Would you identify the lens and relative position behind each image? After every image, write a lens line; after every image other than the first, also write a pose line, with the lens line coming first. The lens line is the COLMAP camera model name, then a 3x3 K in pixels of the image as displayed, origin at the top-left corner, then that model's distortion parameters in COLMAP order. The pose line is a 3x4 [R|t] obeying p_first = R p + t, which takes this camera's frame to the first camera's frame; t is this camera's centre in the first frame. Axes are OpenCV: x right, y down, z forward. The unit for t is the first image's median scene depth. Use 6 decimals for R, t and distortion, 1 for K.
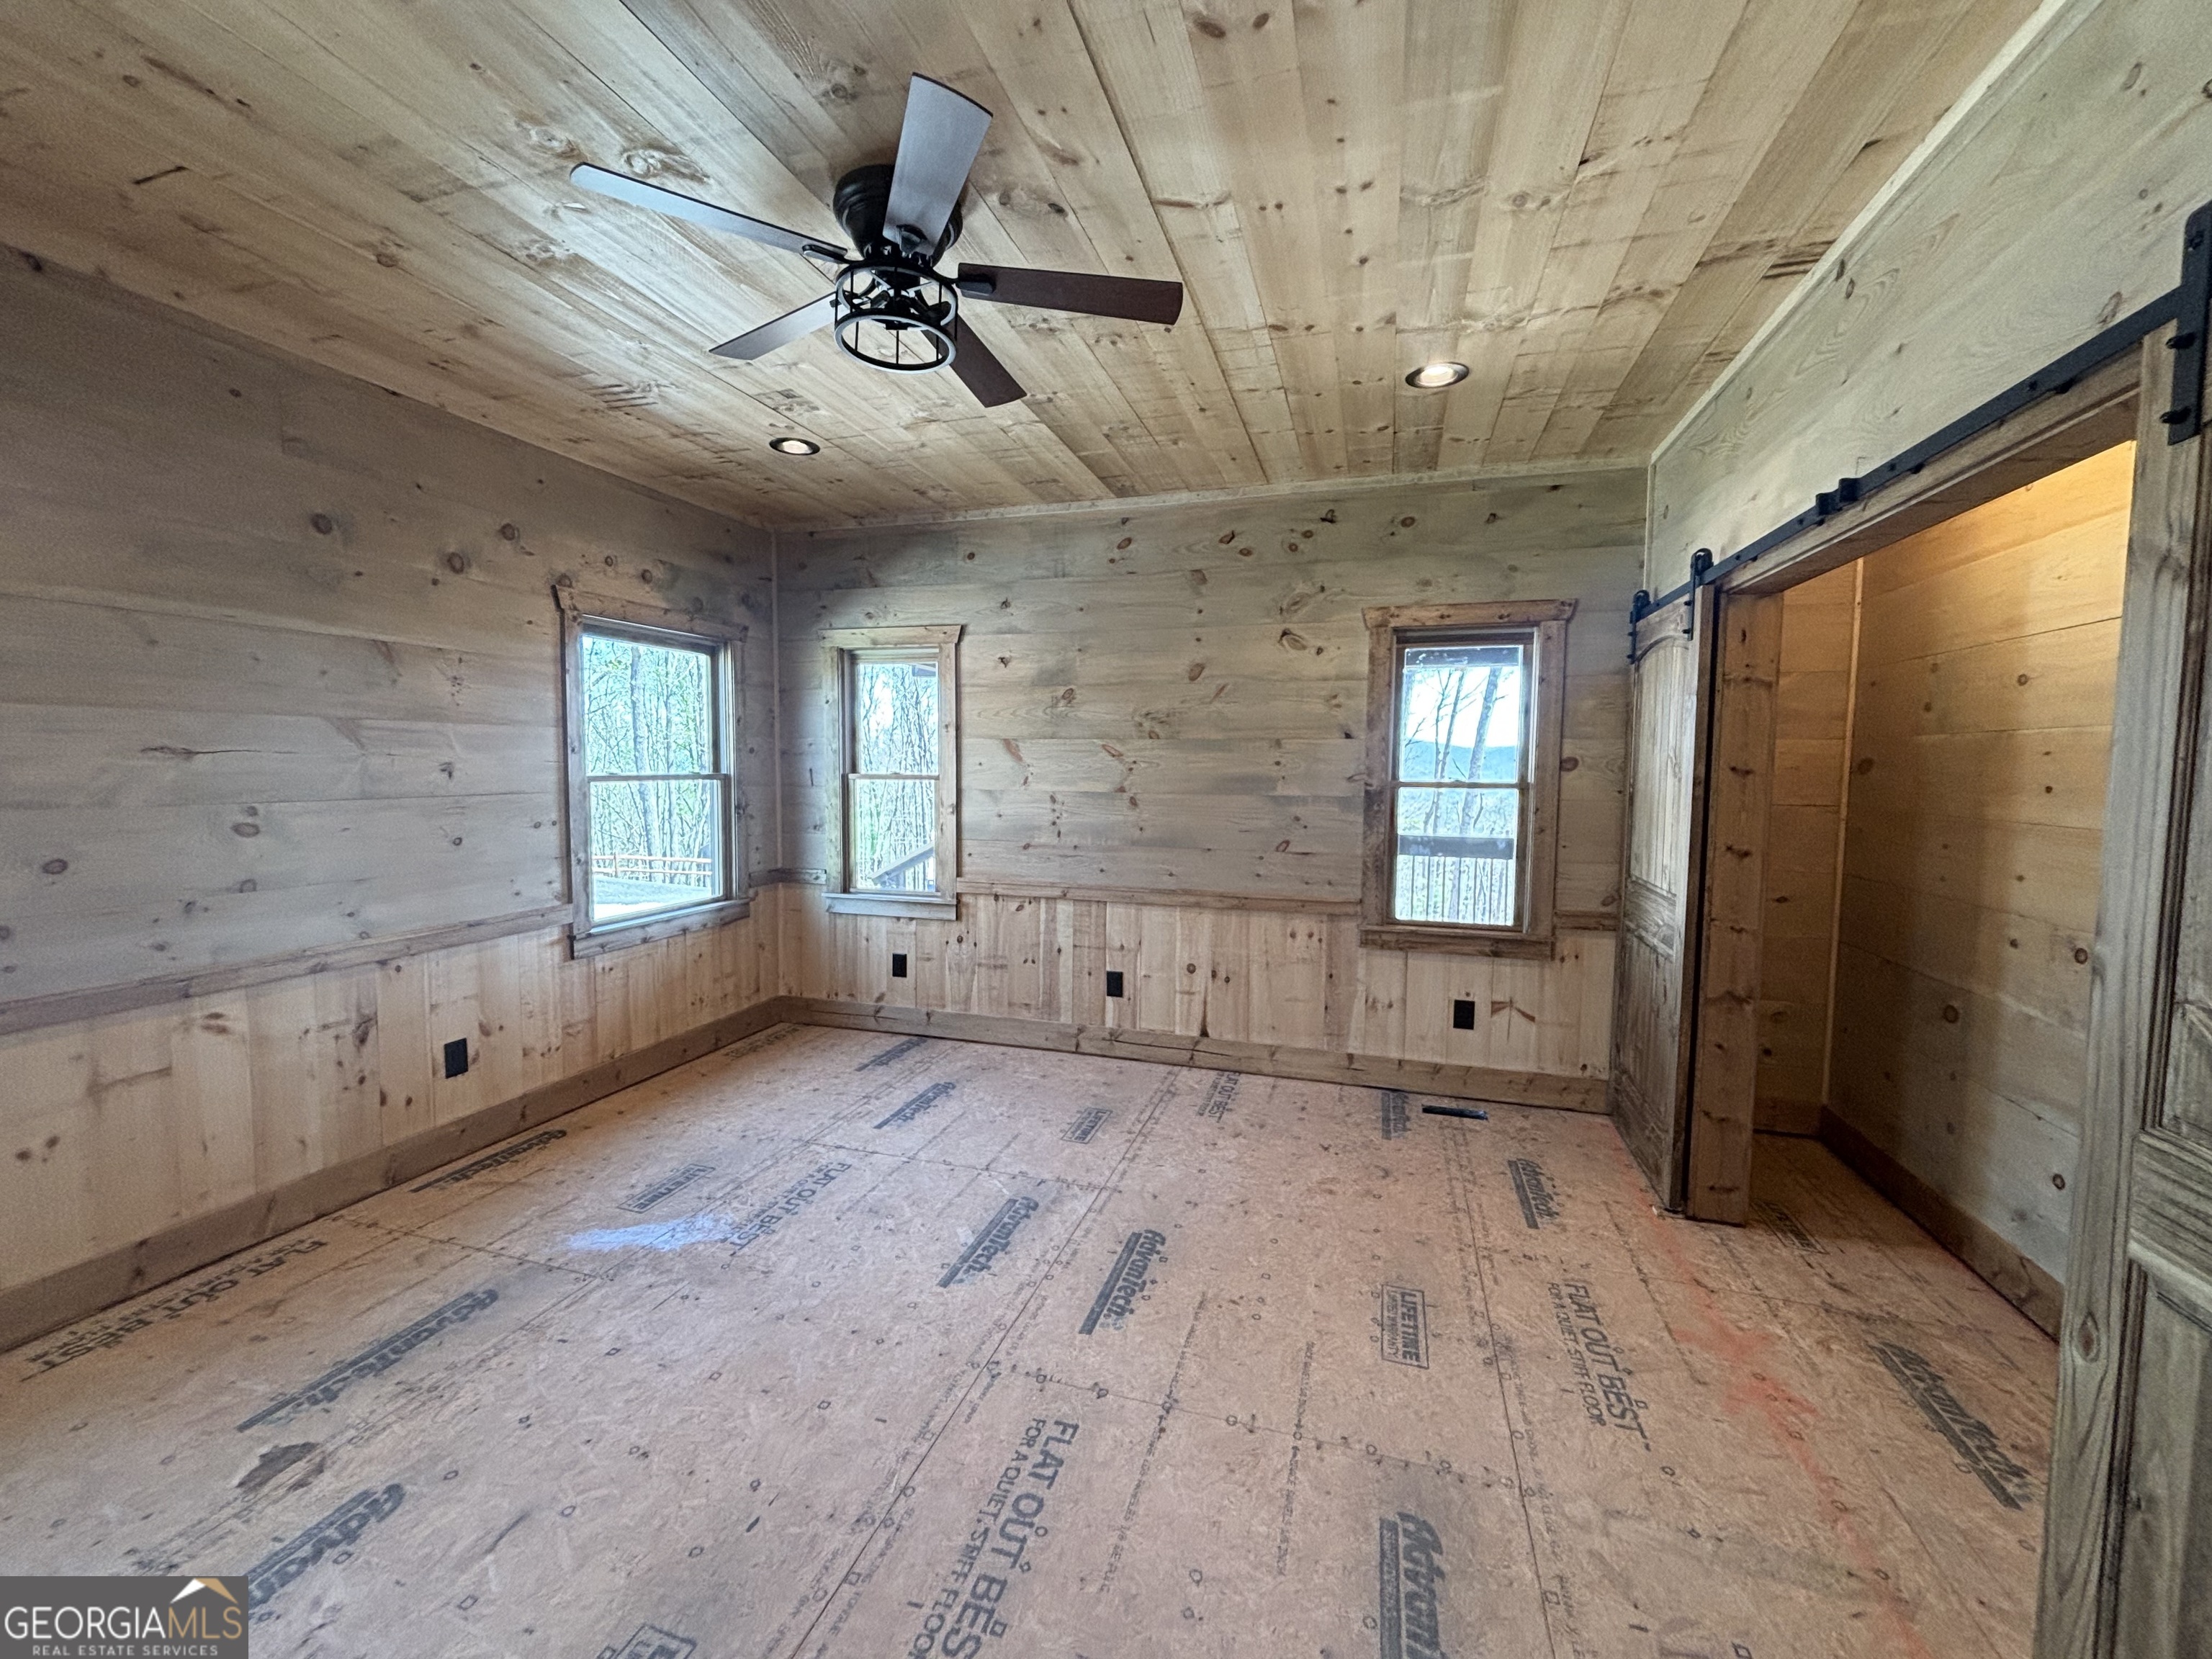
lens RADIAL K [[893.9, 0, 1100.4], [0, 893.9, 825.2], [0, 0, 1]] dist [0.011692, -0.006300]
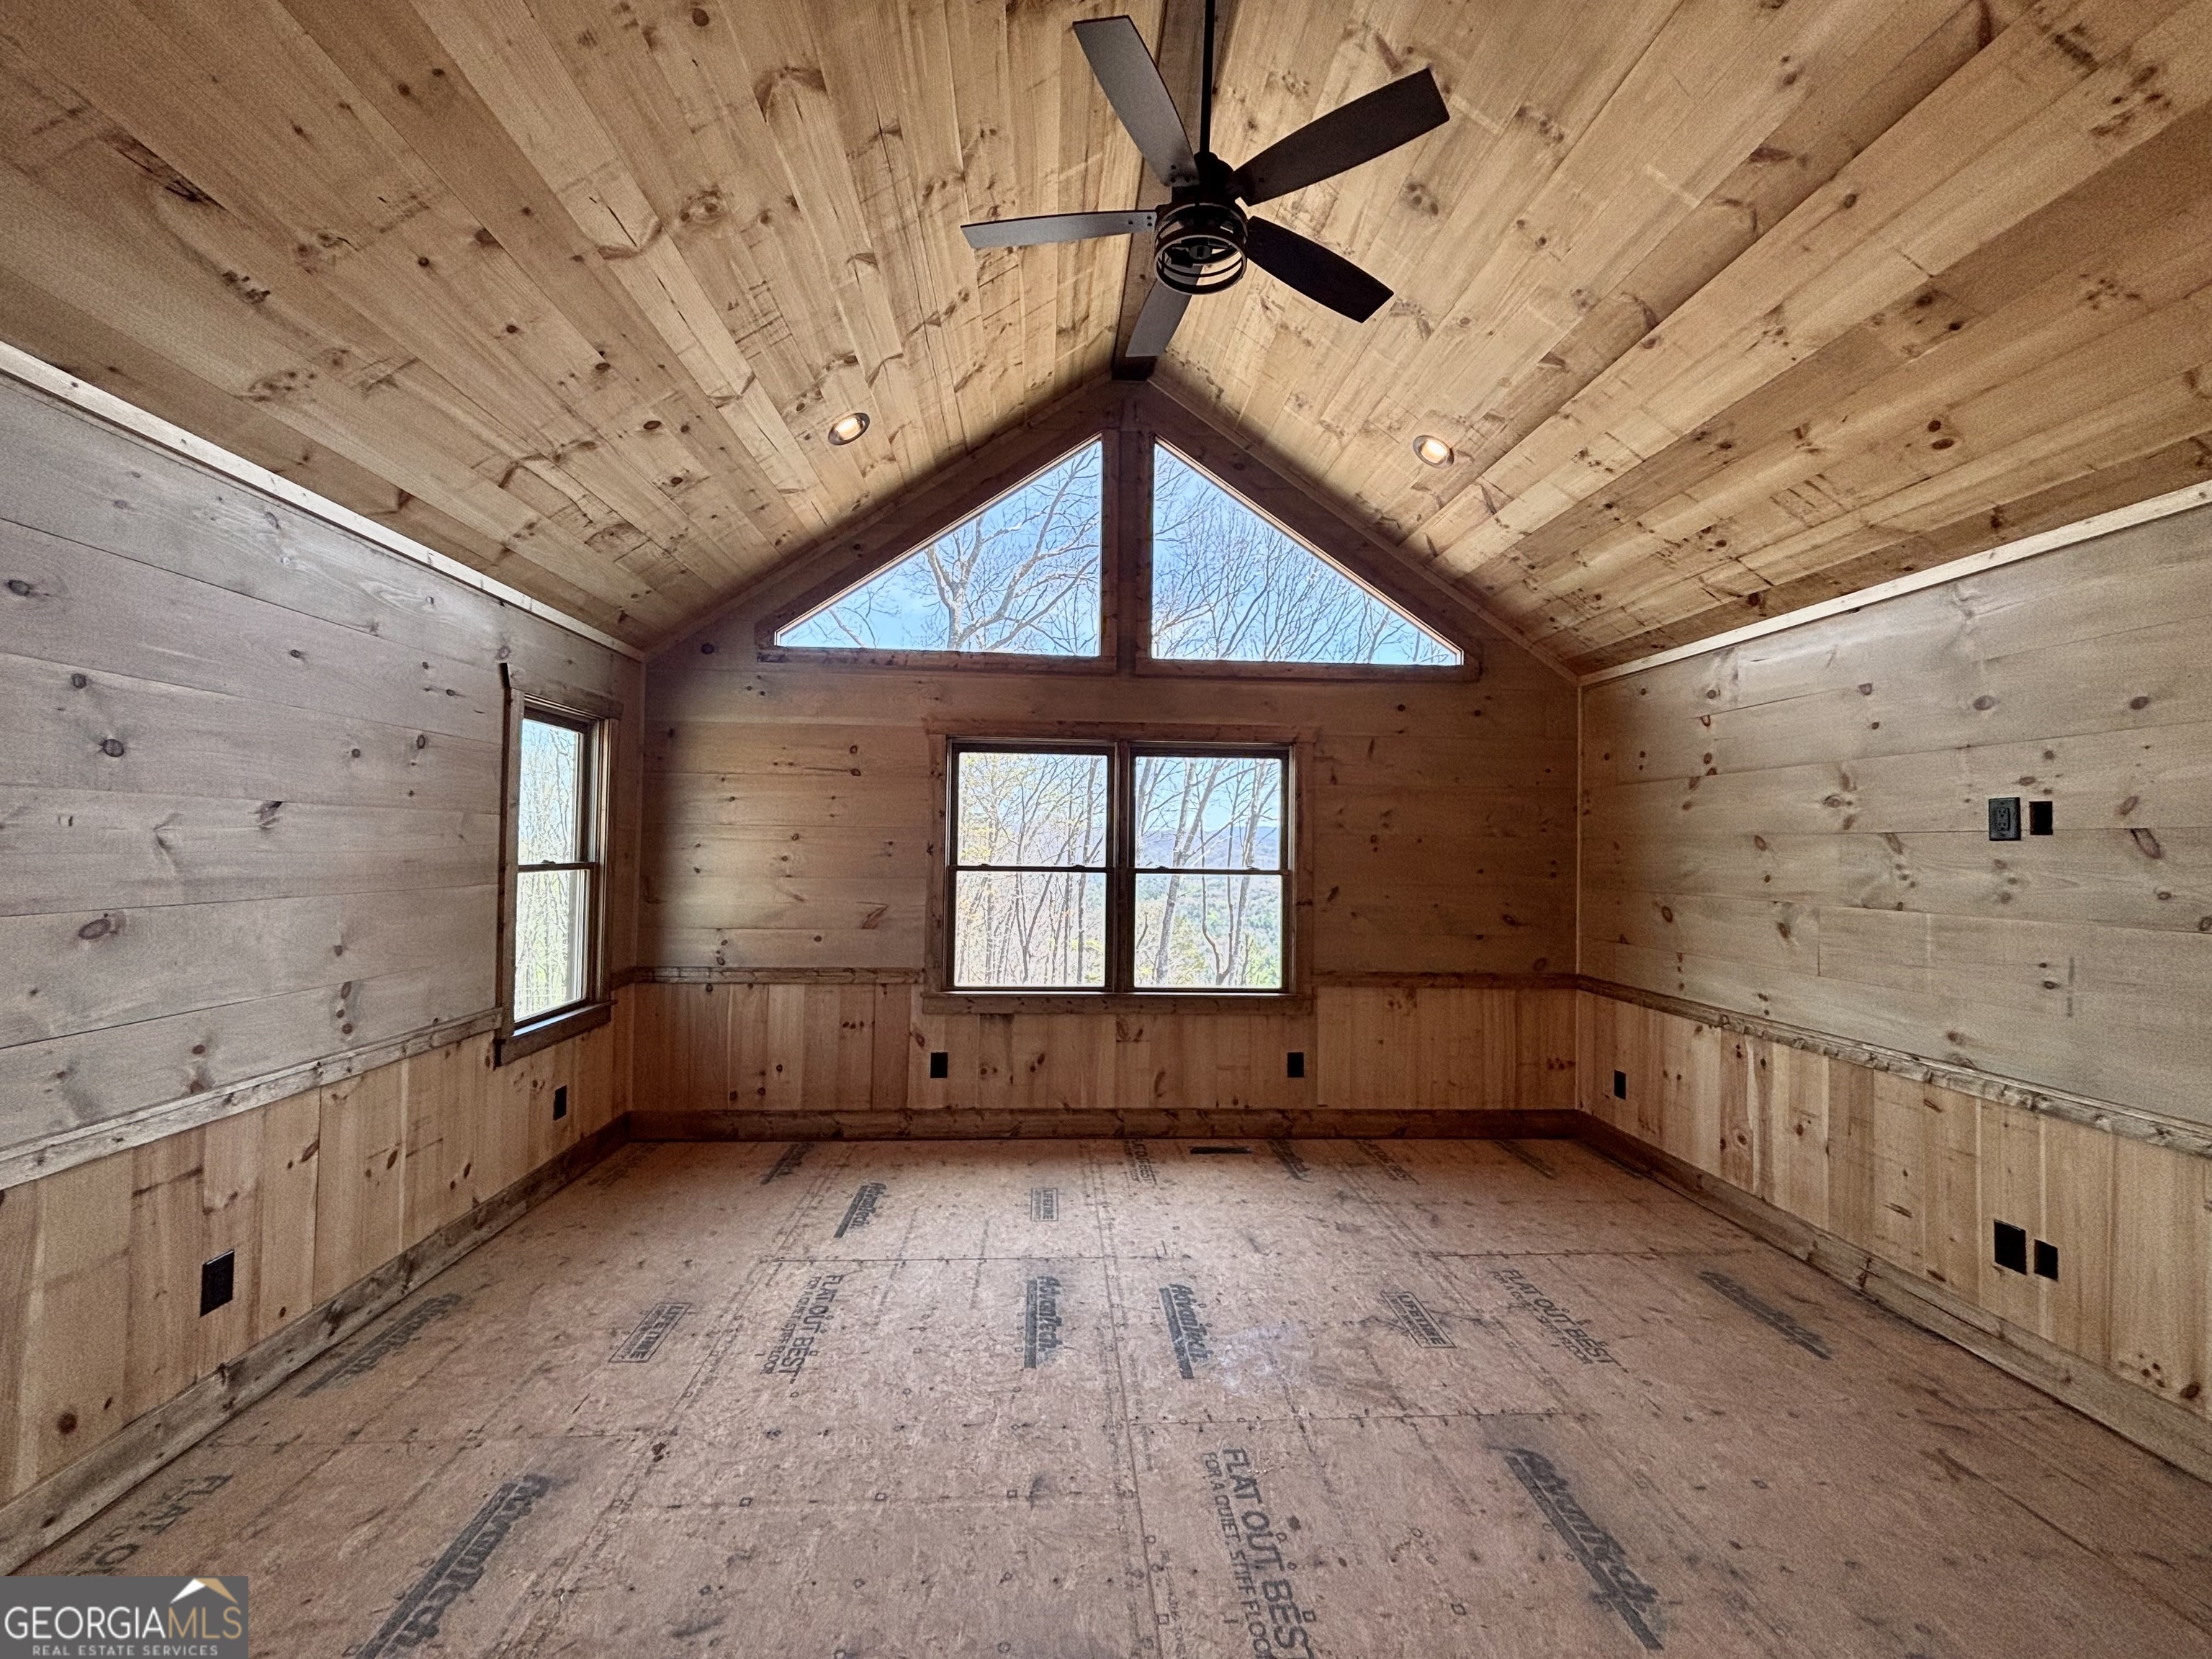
lens RADIAL K [[893.9, 0, 1100.4], [0, 893.9, 825.2], [0, 0, 1]] dist [0.011692, -0.006300]
pose [[0.934320, 0.016983, 0.356030, -0.606692], [0.016994, 0.995606, -0.092087, -0.004929], [-0.356030, 0.092089, 0.929926, -0.046552]]
